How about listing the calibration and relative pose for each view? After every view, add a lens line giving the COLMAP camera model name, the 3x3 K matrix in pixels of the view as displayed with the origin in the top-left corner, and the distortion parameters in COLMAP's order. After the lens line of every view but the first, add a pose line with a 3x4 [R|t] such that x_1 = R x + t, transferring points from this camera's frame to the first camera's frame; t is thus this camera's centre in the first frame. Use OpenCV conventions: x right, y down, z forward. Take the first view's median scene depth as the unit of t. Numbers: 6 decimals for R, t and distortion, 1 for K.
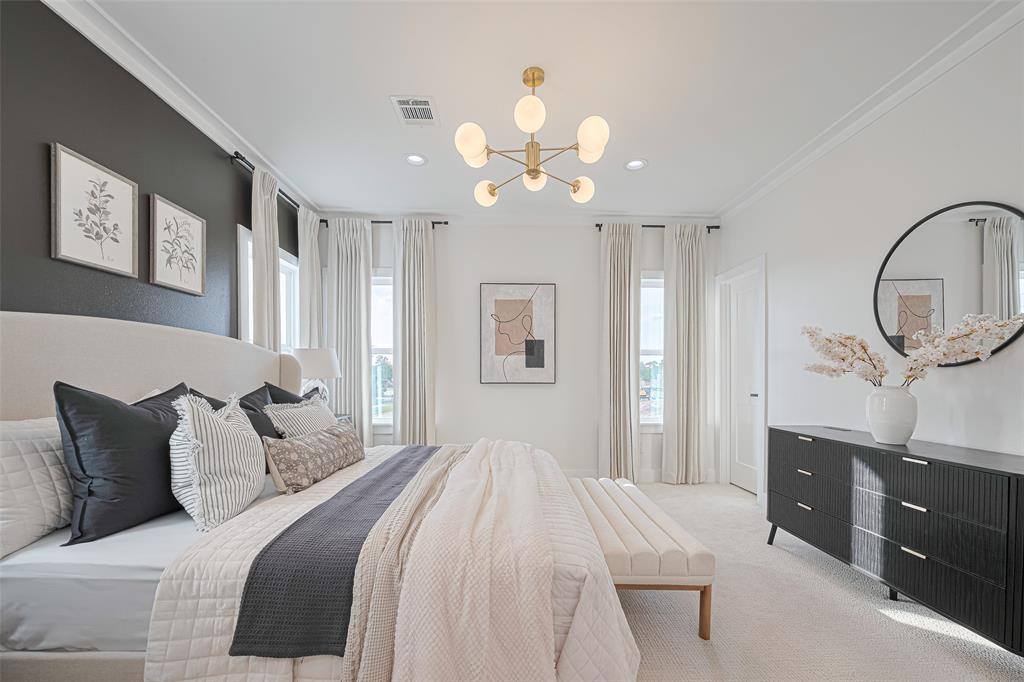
lens RADIAL K [[413.0, 0, 522.3], [0, 413.0, 375.7], [0, 0, 1]] dist [-0.003428, -0.000074]
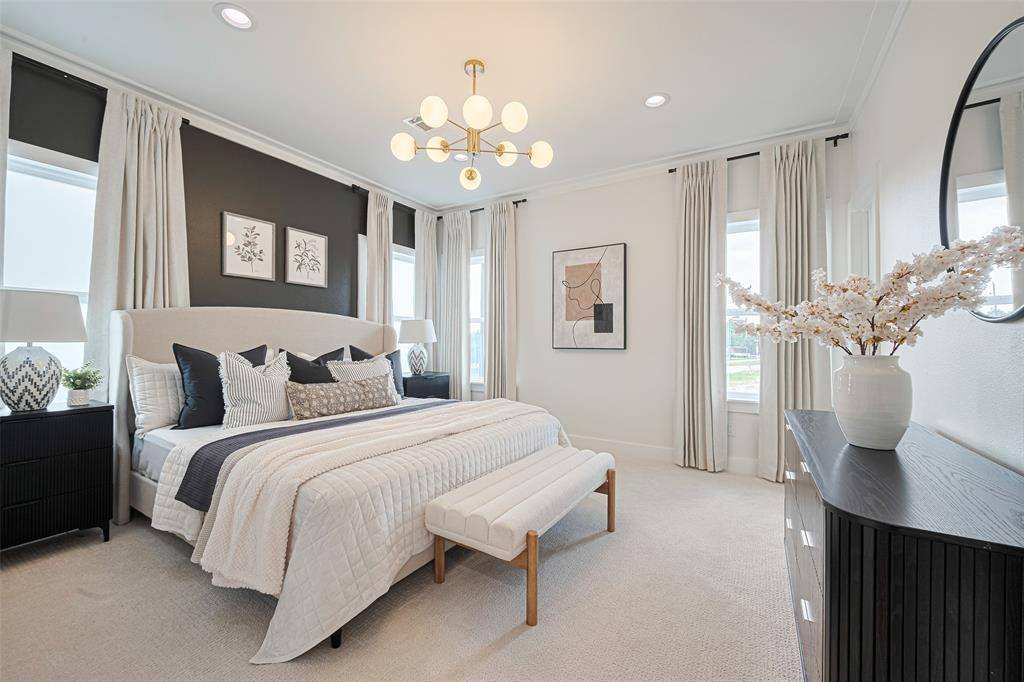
lens RADIAL K [[413.0, 0, 513.8], [0, 413.0, 337.8], [0, 0, 1]] dist [-0.003428, -0.000074]
pose [[0.836997, -0.006565, -0.547168, 0.385912], [0.000466, 0.999936, -0.011284, 0.003328], [0.547207, 0.009190, 0.836947, 0.080676]]
